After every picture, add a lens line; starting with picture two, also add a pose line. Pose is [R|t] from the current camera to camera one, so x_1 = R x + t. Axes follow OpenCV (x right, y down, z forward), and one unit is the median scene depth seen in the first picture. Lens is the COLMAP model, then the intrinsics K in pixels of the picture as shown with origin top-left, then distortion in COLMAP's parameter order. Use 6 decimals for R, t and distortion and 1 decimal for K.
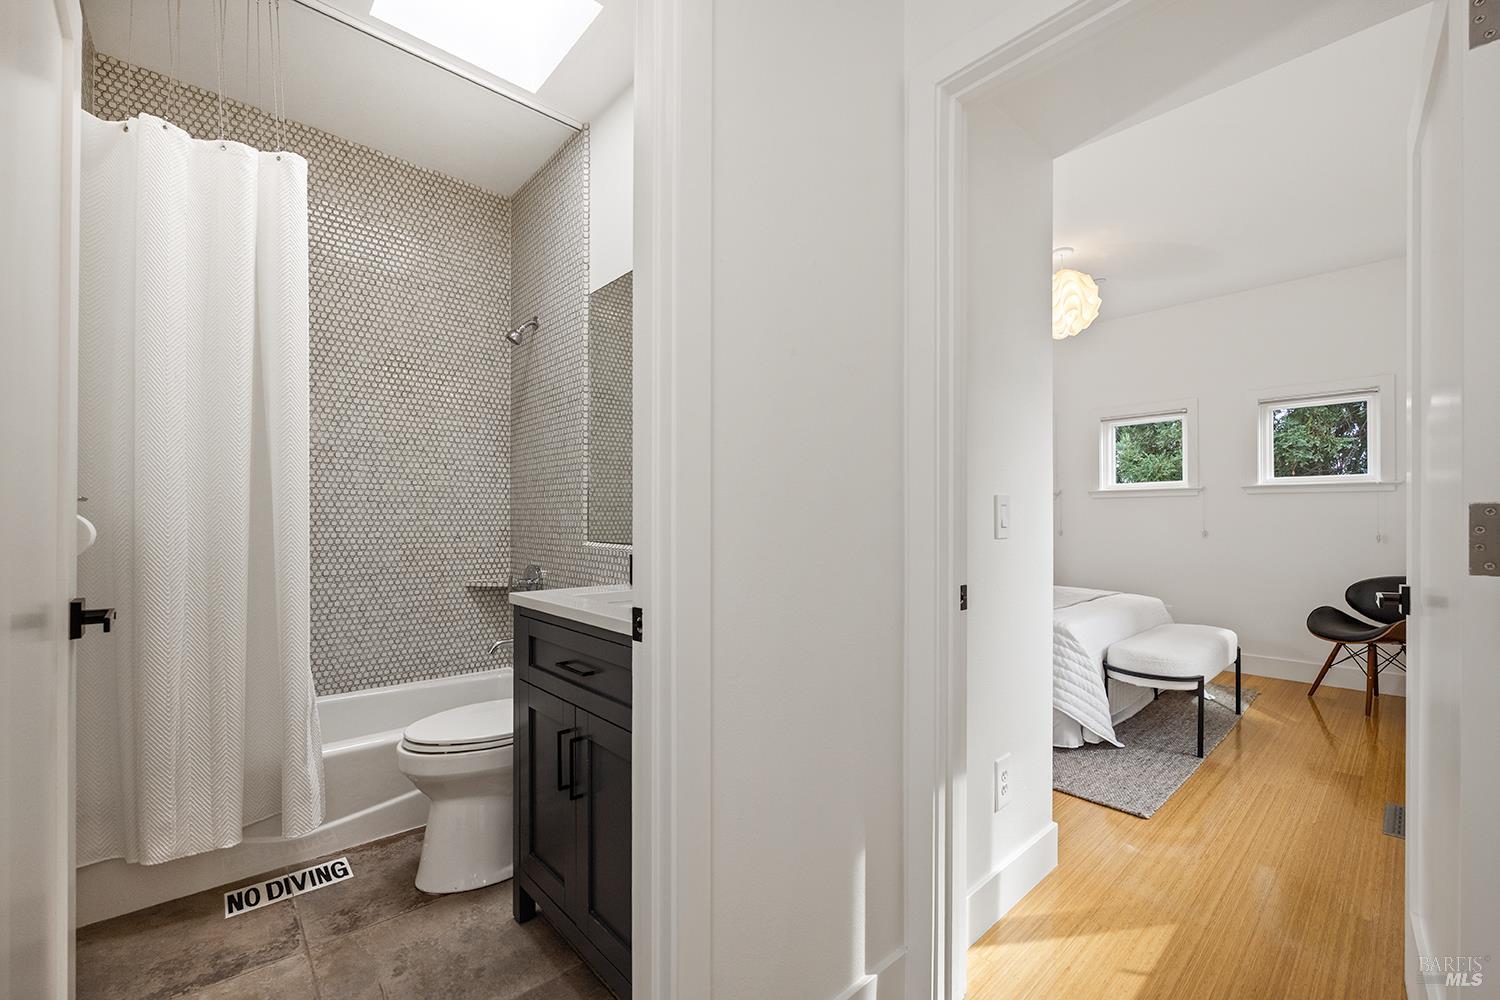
lens RADIAL K [[597.7, 0, 751.3], [0, 597.7, 518.5], [0, 0, 1]] dist [-0.007302, -0.000354]
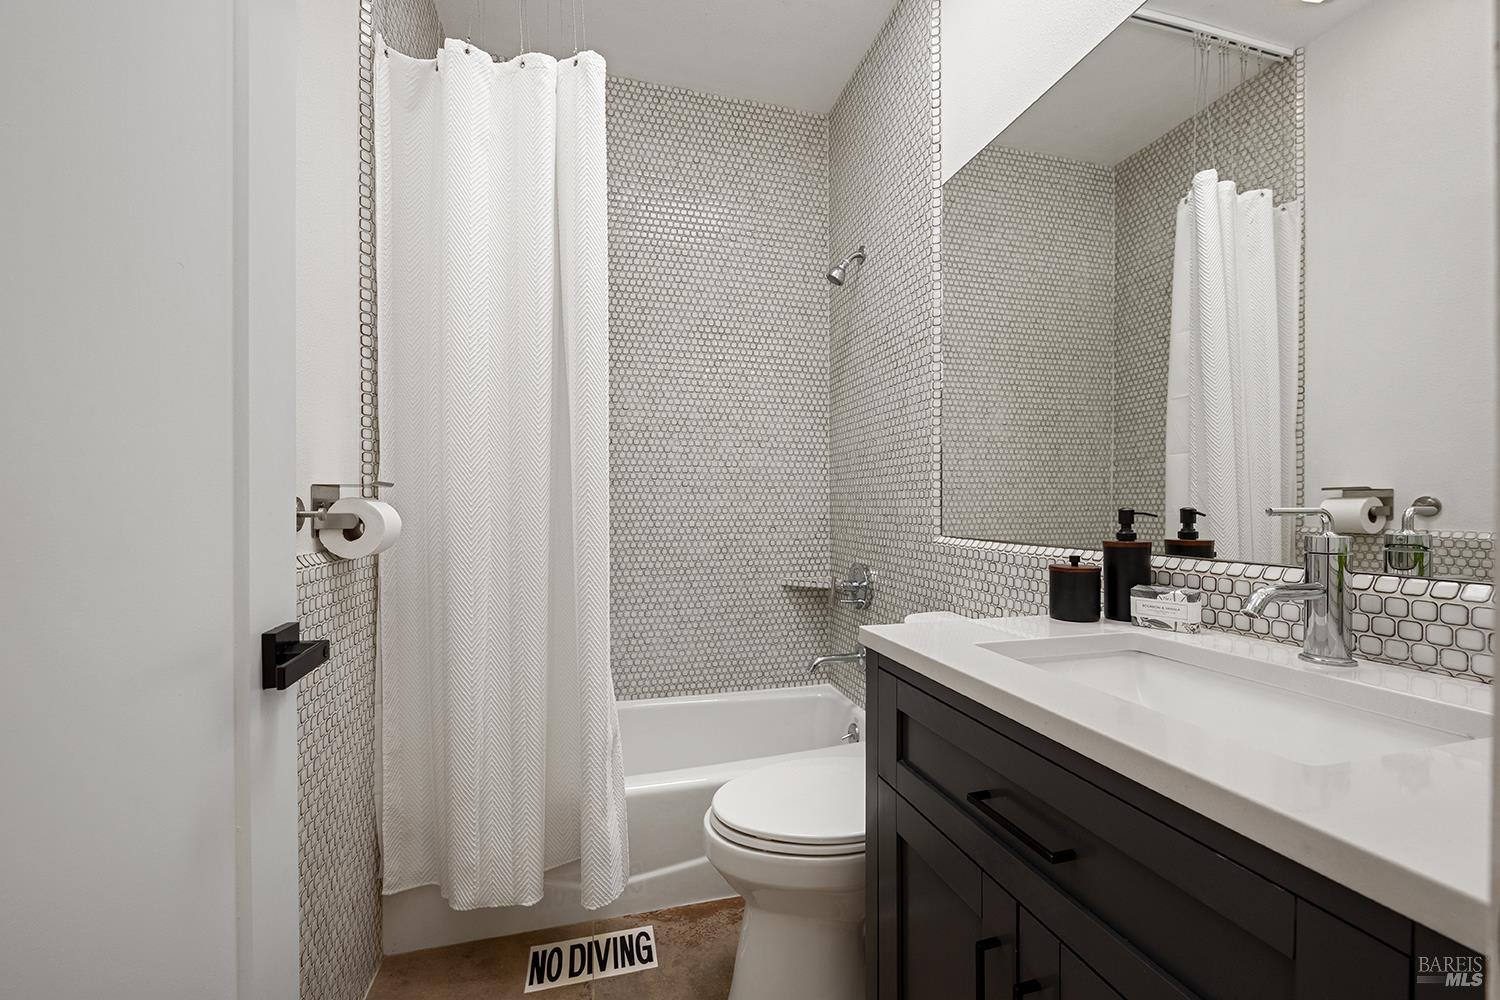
lens RADIAL K [[597.7, 0, 755.5], [0, 597.7, 501.0], [0, 0, 1]] dist [-0.007302, -0.000354]
pose [[0.889187, -0.007912, -0.457475, -0.133971], [0.004904, 0.999958, -0.007764, 0.000863], [0.457517, 0.004660, 0.889188, 0.249345]]
